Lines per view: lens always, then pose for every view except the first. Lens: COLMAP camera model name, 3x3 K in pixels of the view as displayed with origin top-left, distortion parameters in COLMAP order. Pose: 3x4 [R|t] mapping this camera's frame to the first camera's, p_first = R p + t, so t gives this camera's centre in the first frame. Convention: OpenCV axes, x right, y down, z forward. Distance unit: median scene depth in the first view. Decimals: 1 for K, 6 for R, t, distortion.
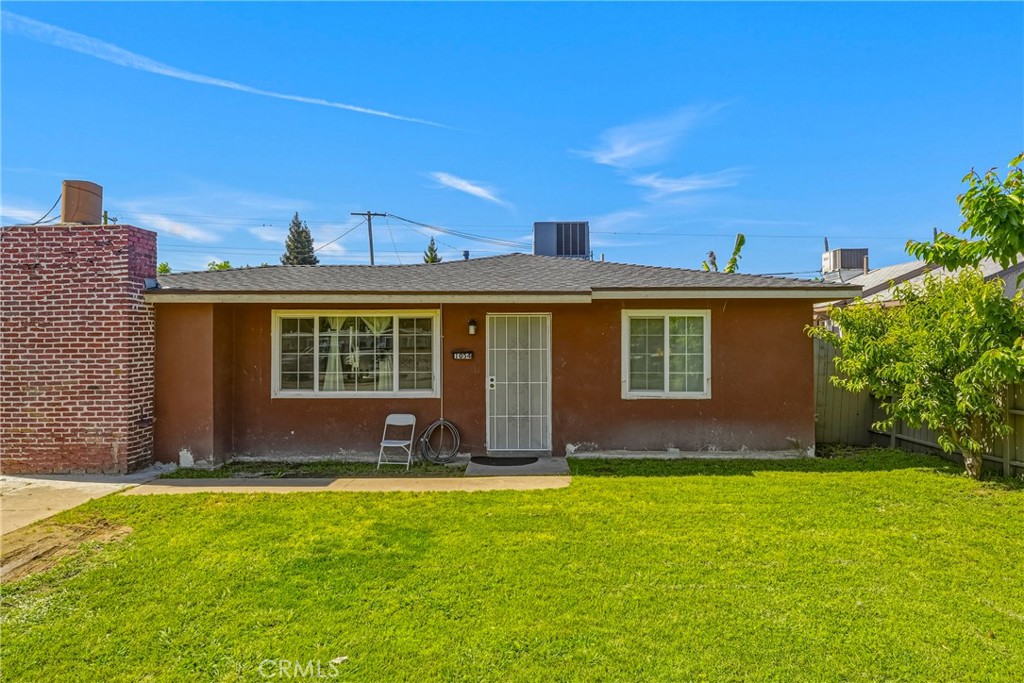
lens RADIAL K [[605.9, 0, 506.9], [0, 605.9, 336.0], [0, 0, 1]] dist [-0.001465, -0.000026]
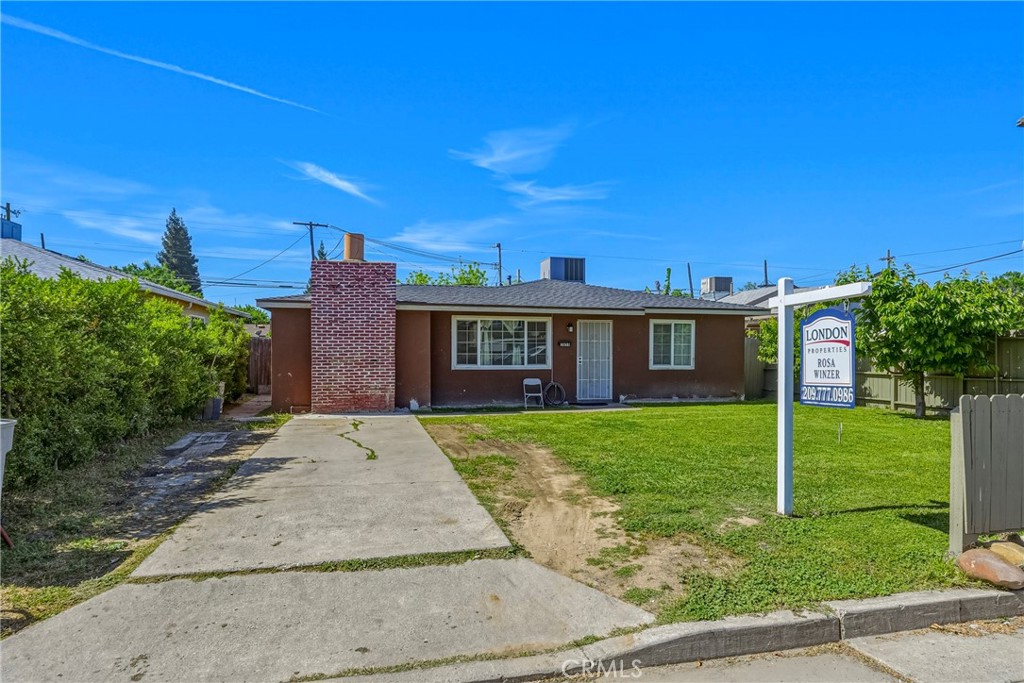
lens RADIAL K [[605.9, 0, 503.0], [0, 605.9, 358.2], [0, 0, 1]] dist [-0.001465, -0.000026]
pose [[0.970873, 0.002905, 0.239577, -0.654121], [-0.009623, 0.999592, 0.026875, 0.027482], [-0.239401, -0.028398, 0.970505, -0.620849]]
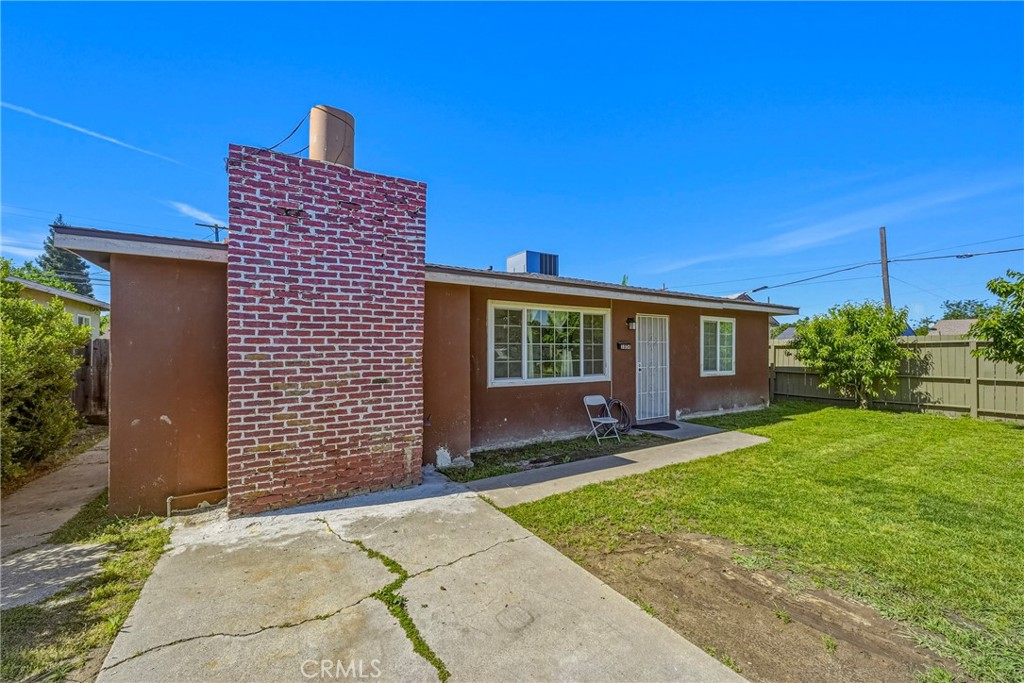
lens RADIAL K [[409.7, 0, 507.2], [0, 409.7, 346.3], [0, 0, 1]] dist [0.000011, -0.000890]
pose [[0.849178, 0.006750, 0.528064, -0.731395], [-0.008933, 0.999959, 0.001583, 0.033535], [-0.528031, -0.006062, 0.849203, 0.410817]]
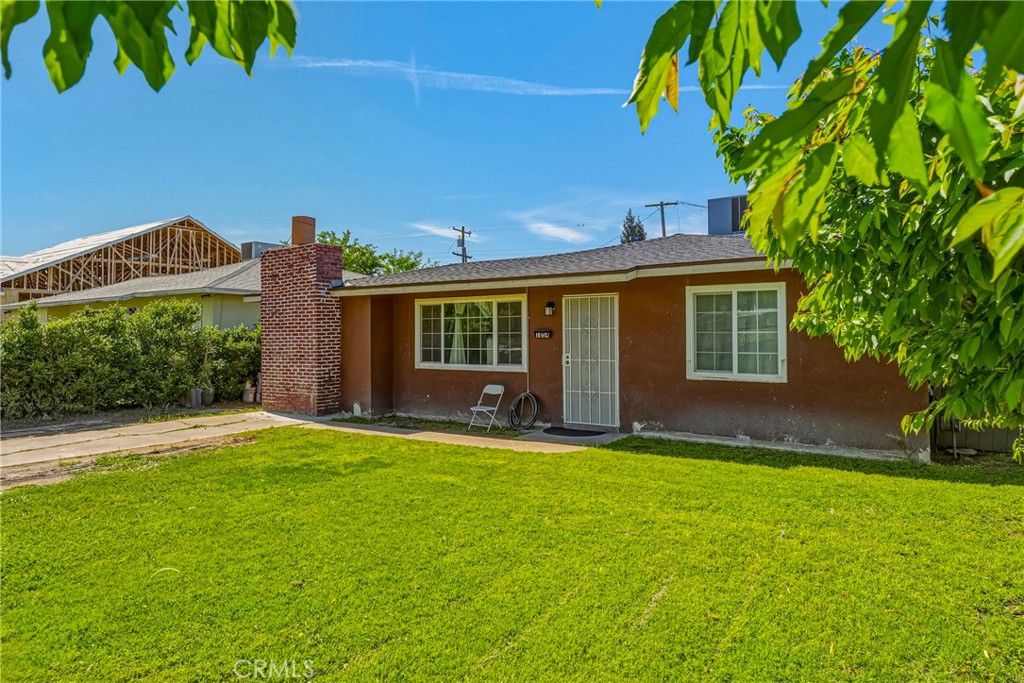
lens RADIAL K [[605.9, 0, 508.7], [0, 605.9, 326.9], [0, 0, 1]] dist [-0.001465, -0.000026]
pose [[0.836263, -0.009166, -0.548253, 0.484297], [0.009248, 0.999954, -0.002611, 0.020761], [0.548251, -0.002887, 0.836309, 0.039973]]
